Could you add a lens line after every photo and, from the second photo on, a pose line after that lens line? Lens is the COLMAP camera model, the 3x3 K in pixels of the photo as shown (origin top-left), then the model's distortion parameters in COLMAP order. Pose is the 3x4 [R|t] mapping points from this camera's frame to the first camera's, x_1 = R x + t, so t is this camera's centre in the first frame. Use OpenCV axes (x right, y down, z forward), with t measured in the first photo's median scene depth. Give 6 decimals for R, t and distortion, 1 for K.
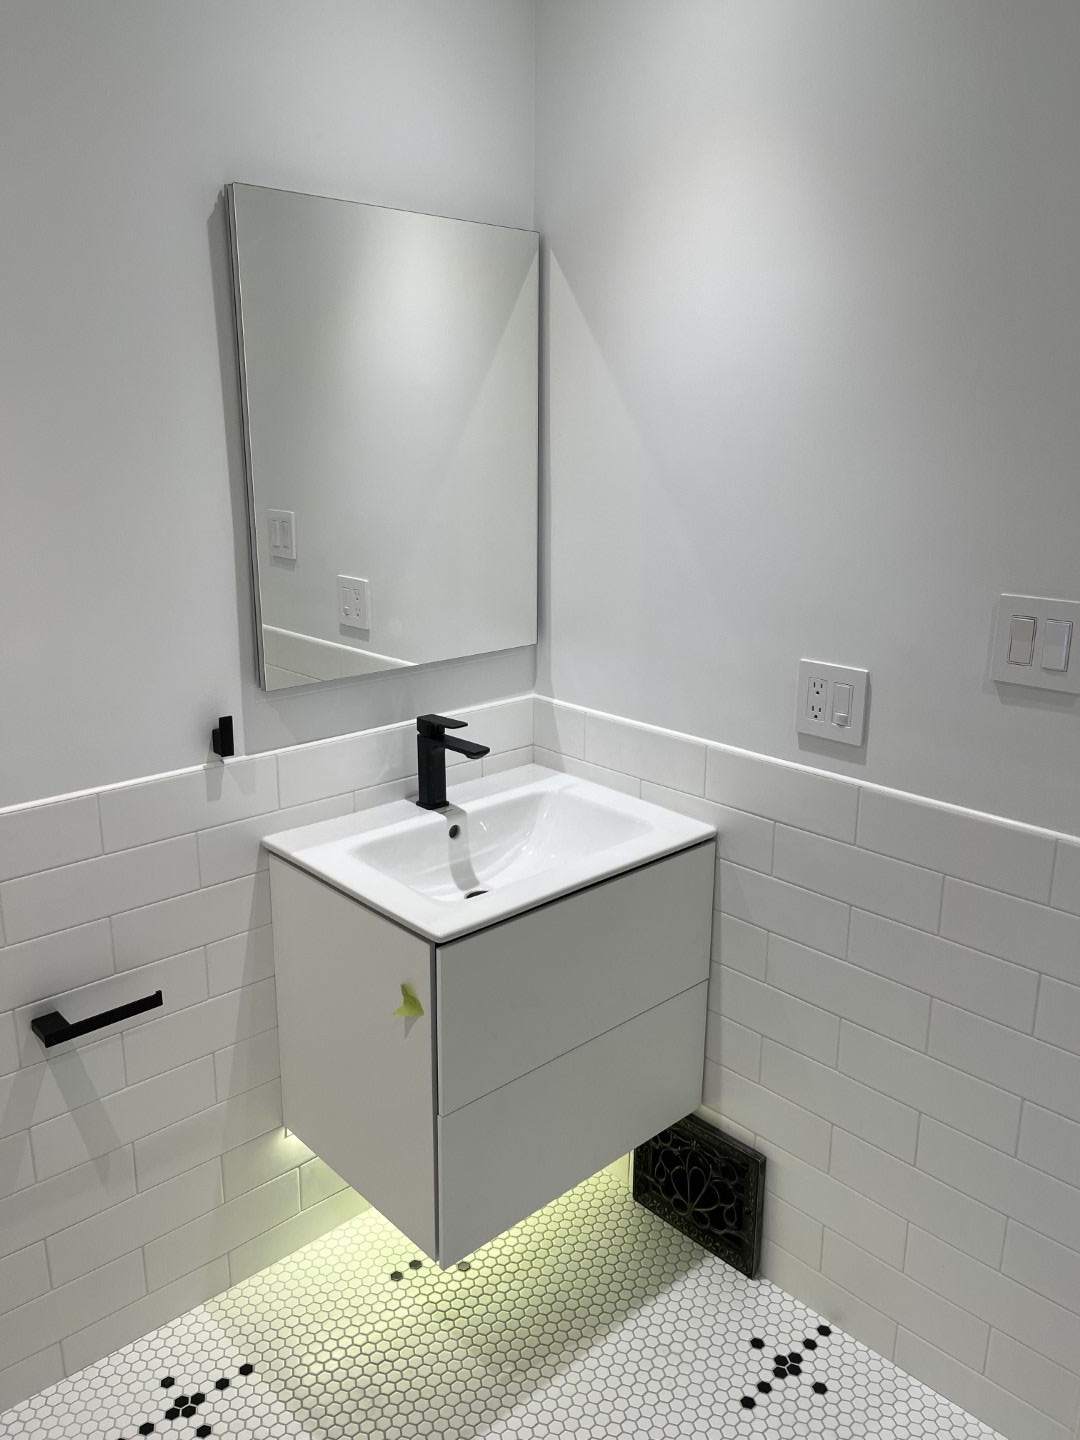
lens RADIAL K [[1102.6, 0, 543.0], [0, 1102.6, 705.6], [0, 0, 1]] dist [0.054718, -0.071938]
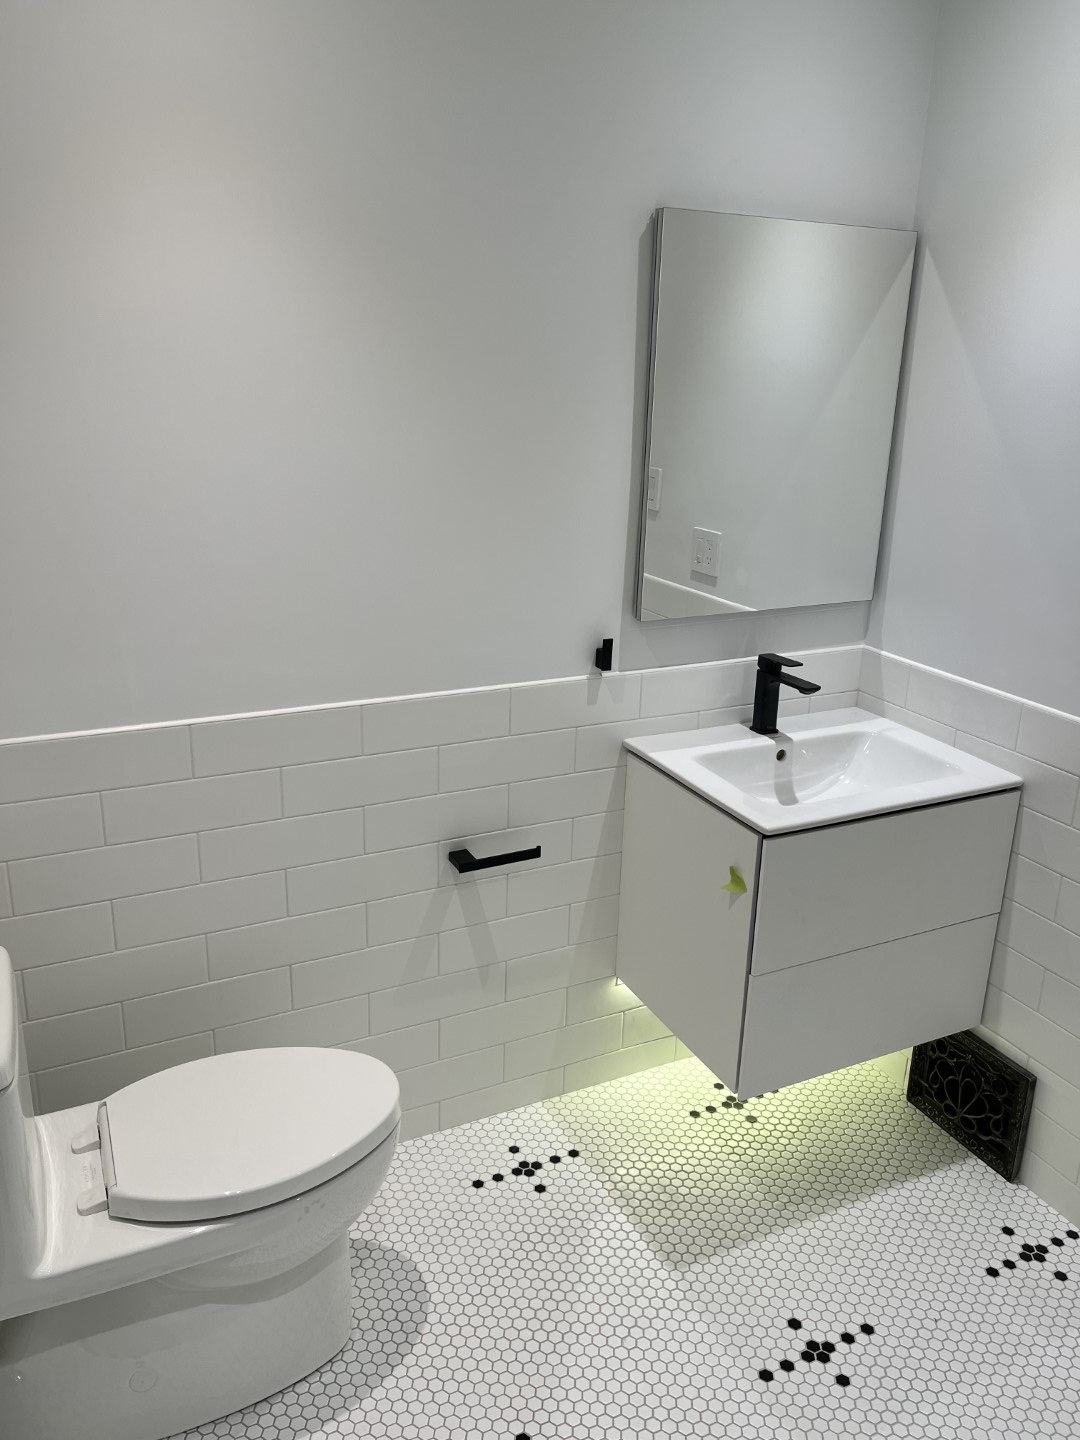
lens RADIAL K [[1102.6, 0, 547.9], [0, 1102.6, 707.2], [0, 0, 1]] dist [0.054718, -0.071938]
pose [[0.958158, 0.105934, -0.265914, -0.011314], [-0.093020, 0.993810, 0.060735, 0.015817], [0.270702, -0.033458, 0.962081, -0.198682]]
